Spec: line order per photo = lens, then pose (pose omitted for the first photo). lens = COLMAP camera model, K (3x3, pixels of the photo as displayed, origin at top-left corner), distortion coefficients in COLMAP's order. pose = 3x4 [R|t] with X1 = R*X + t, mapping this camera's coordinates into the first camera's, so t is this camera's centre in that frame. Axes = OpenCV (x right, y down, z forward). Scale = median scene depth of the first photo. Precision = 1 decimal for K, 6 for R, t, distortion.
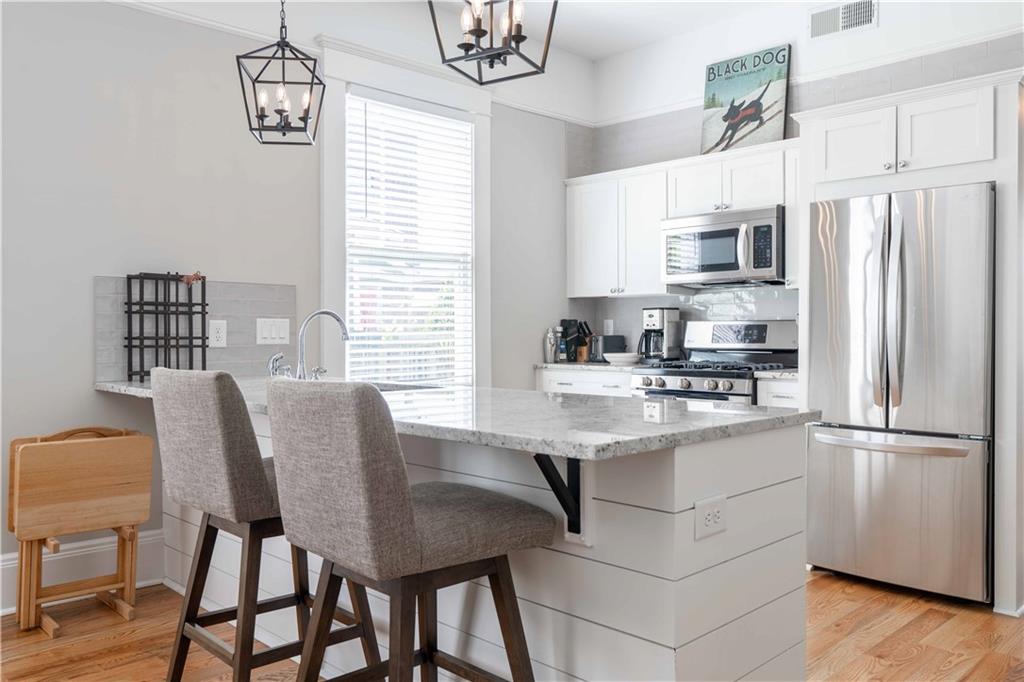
lens RADIAL K [[814.9, 0, 525.1], [0, 814.9, 339.1], [0, 0, 1]] dist [0.003686, -0.002339]
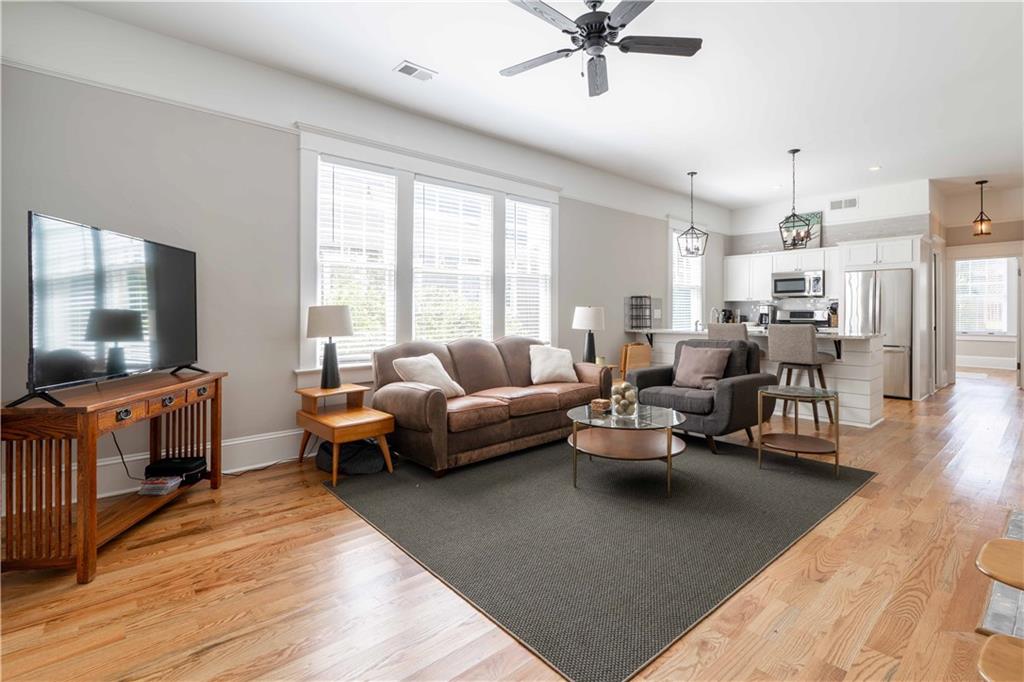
lens RADIAL K [[477.9, 0, 509.7], [0, 477.9, 315.1], [0, 0, 1]] dist [-0.016686, 0.000294]
pose [[0.997628, 0.001670, -0.068812, -0.721126], [-0.002152, 0.999974, -0.006923, 0.008190], [0.068798, 0.007055, 0.997606, -0.793371]]
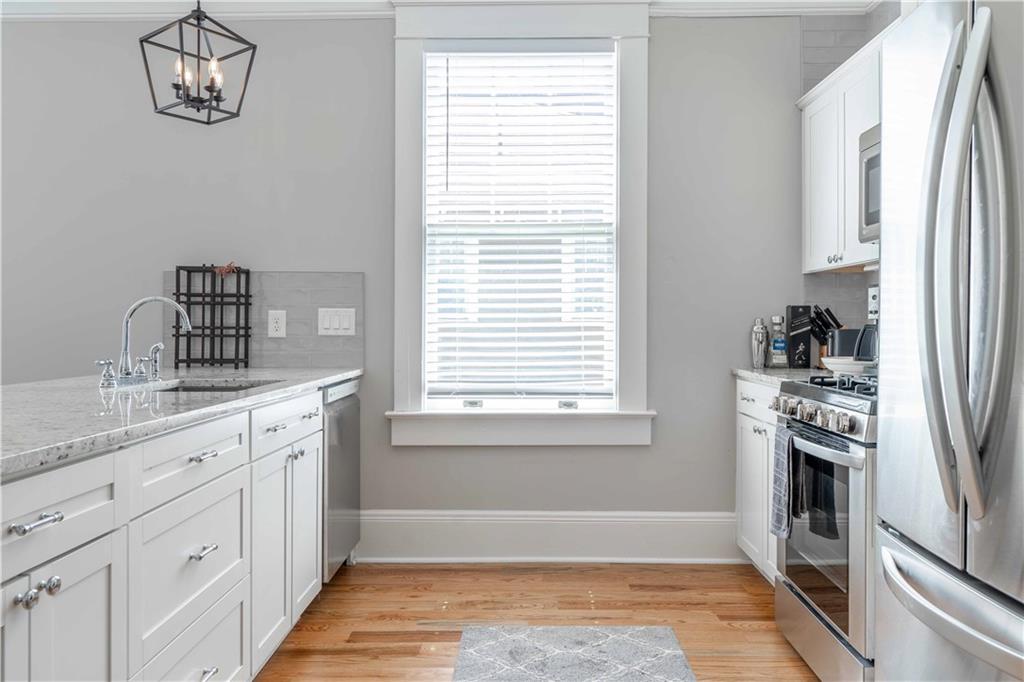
lens RADIAL K [[777.8, 0, 511.7], [0, 777.8, 329.9], [0, 0, 1]] dist [0.005114, -0.002091]
pose [[0.695570, 0.007158, -0.718422, 0.474847], [-0.009769, 0.999952, 0.000505, -0.002225], [0.718392, 0.006667, 0.695607, 0.502938]]
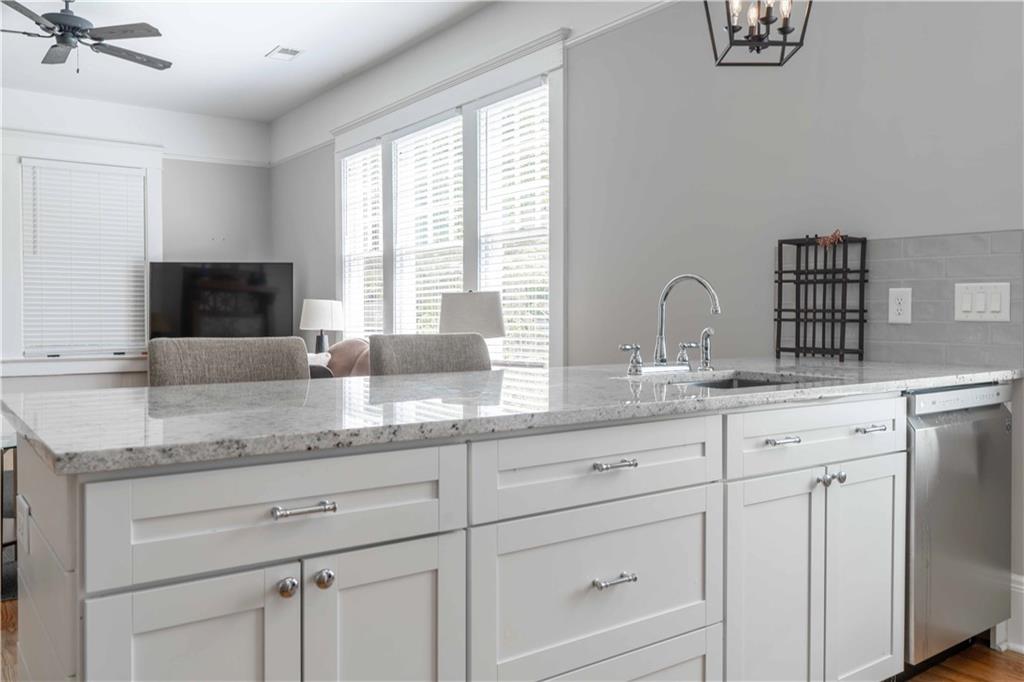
lens RADIAL K [[817.9, 0, 512.2], [0, 817.9, 324.1], [0, 0, 1]] dist [0.005059, -0.000439]
pose [[-0.160802, 0.016961, -0.986841, 0.415327], [-0.008056, 0.999796, 0.018497, -0.000433], [0.986954, 0.010925, -0.160632, 0.707516]]
